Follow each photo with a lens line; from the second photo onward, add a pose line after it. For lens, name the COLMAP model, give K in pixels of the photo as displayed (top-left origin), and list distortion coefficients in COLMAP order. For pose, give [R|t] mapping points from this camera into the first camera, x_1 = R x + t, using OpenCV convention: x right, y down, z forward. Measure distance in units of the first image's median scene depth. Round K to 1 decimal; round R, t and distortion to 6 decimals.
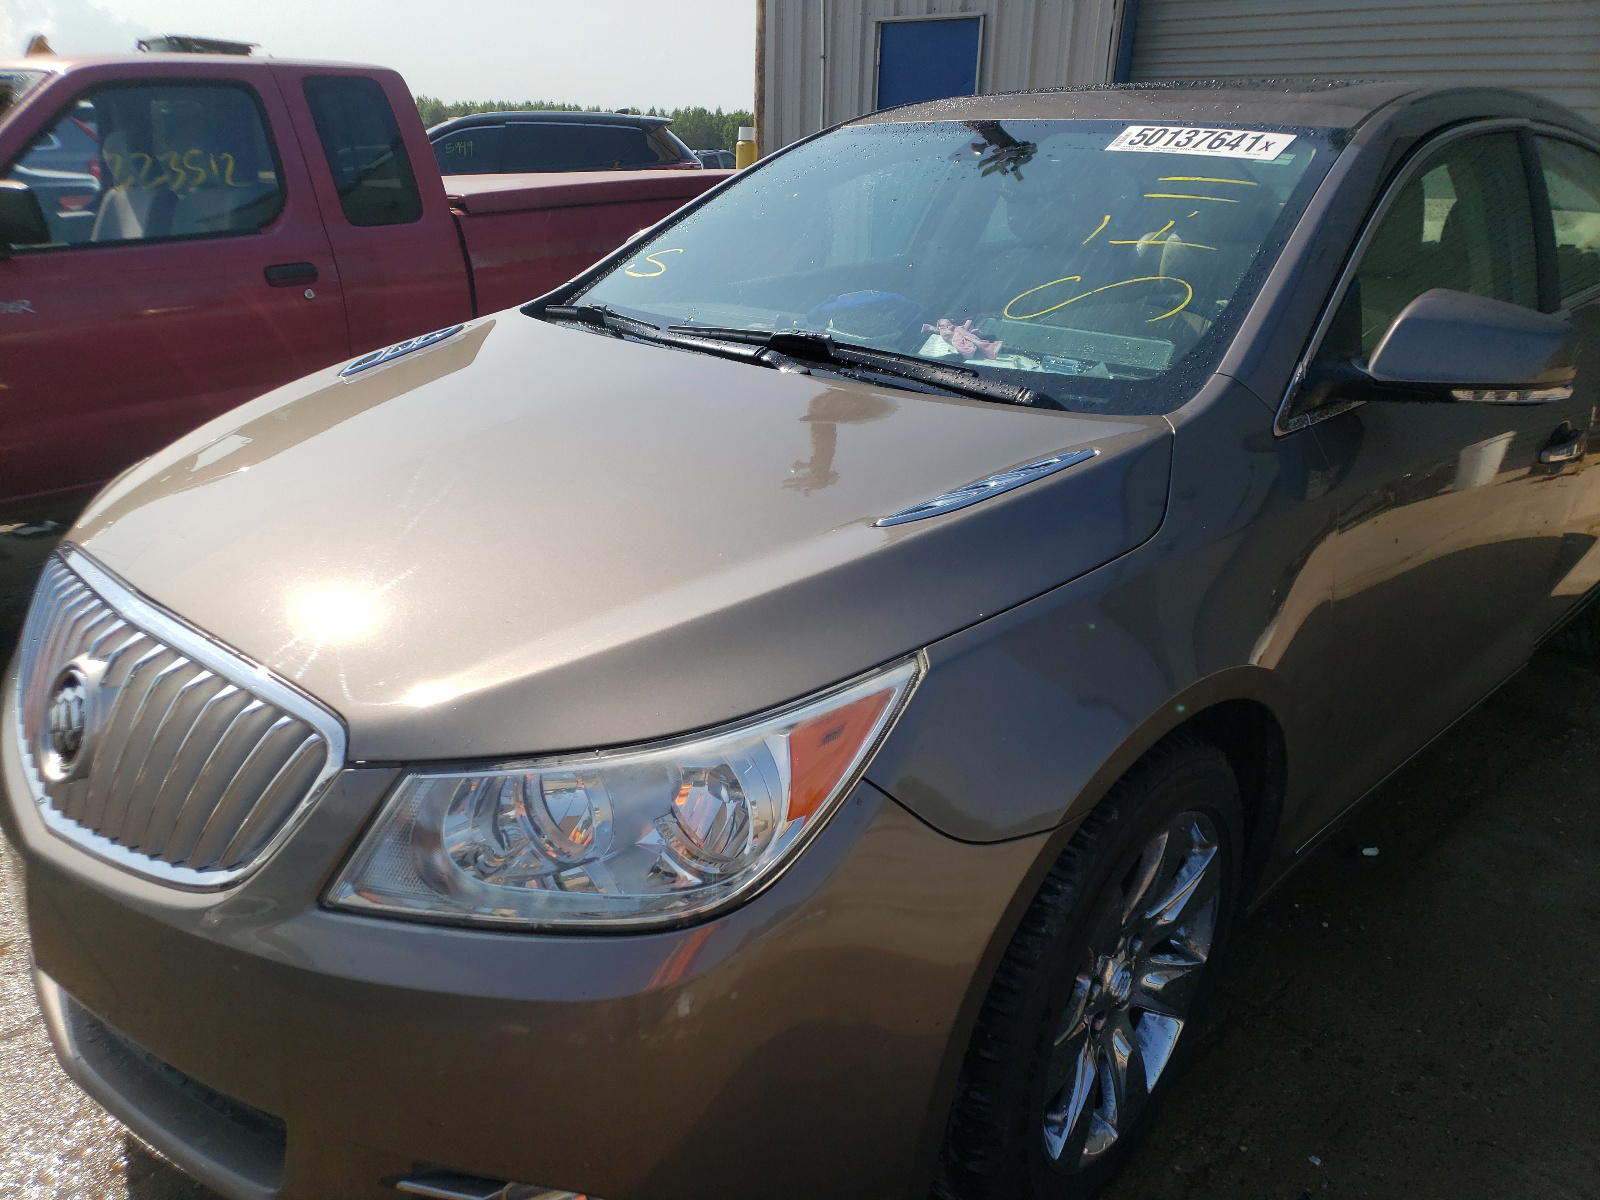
lens RADIAL K [[1470.8, 0, 800.0], [0, 1470.8, 600.0], [0, 0, 1]] dist [0.003672, 0.016247]
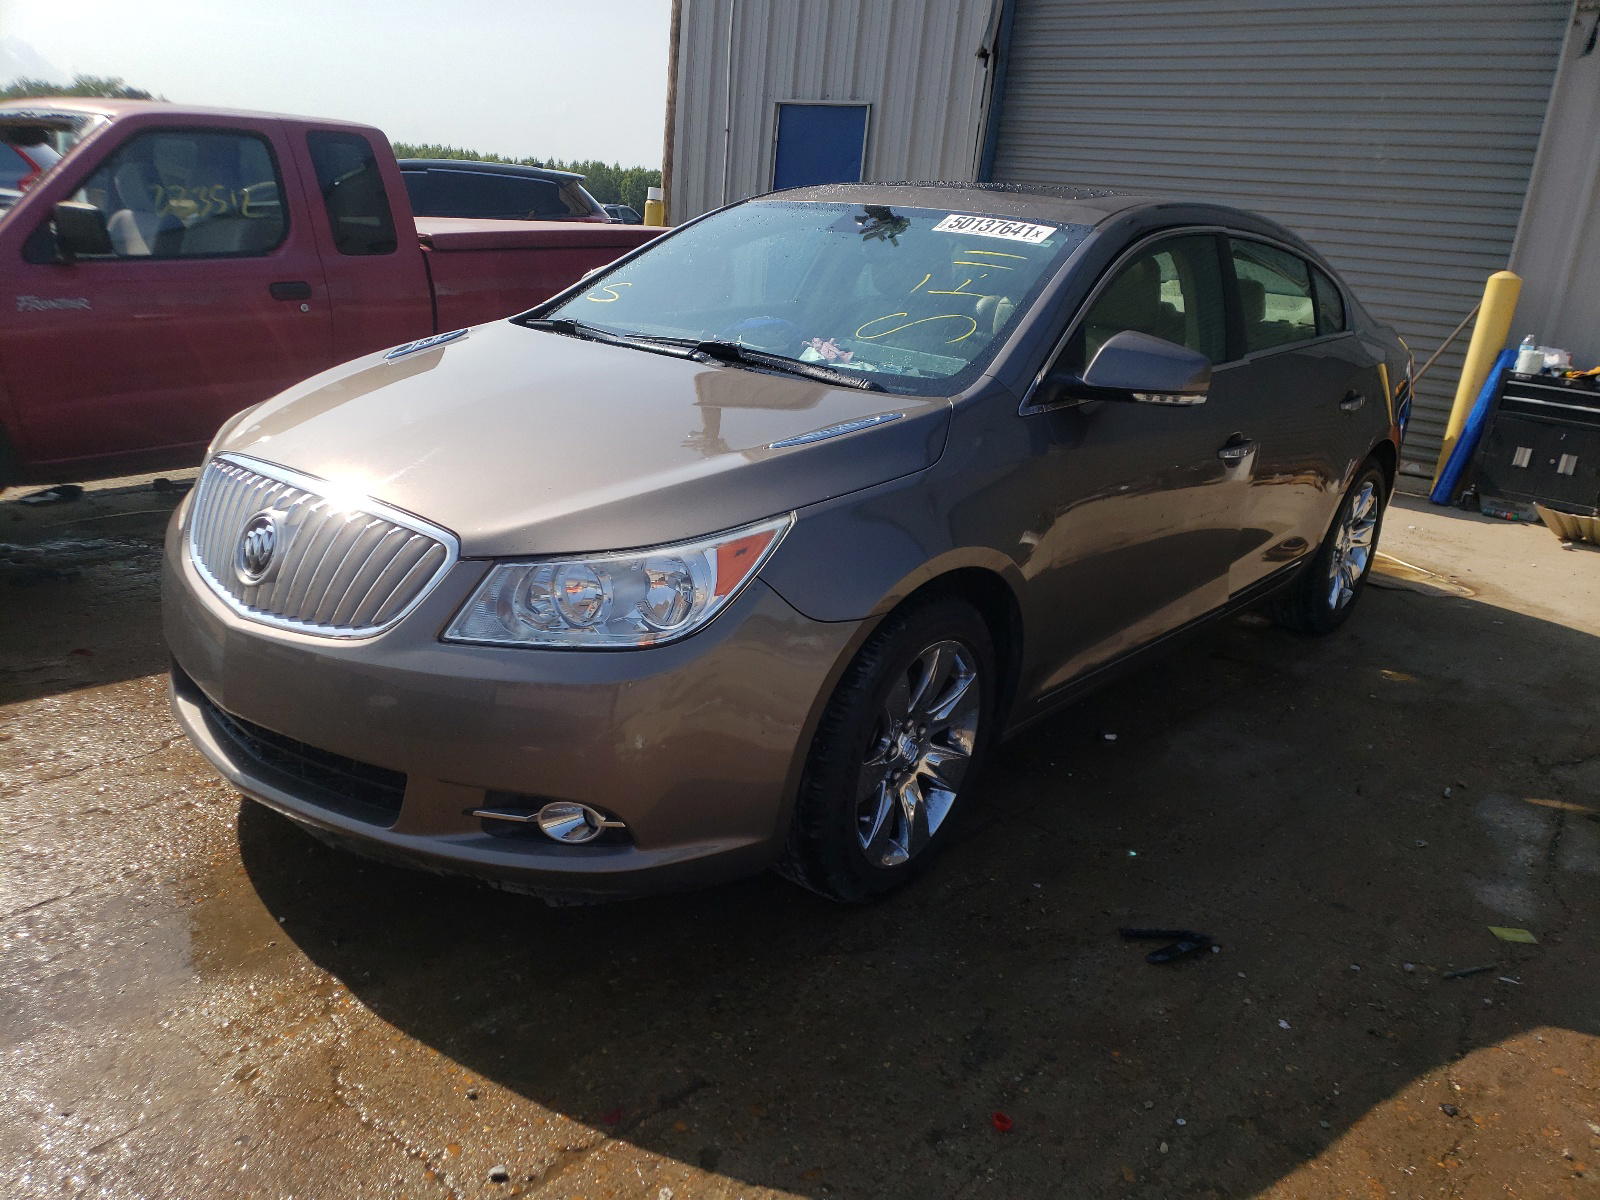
lens RADIAL K [[1470.8, 0, 800.0], [0, 1470.8, 600.0], [0, 0, 1]] dist [0.003672, 0.016247]
pose [[0.995997, 0.037496, 0.081138, -0.026540], [-0.034343, 0.998613, -0.039909, 0.120168], [-0.082522, 0.036962, 0.995904, -0.418132]]
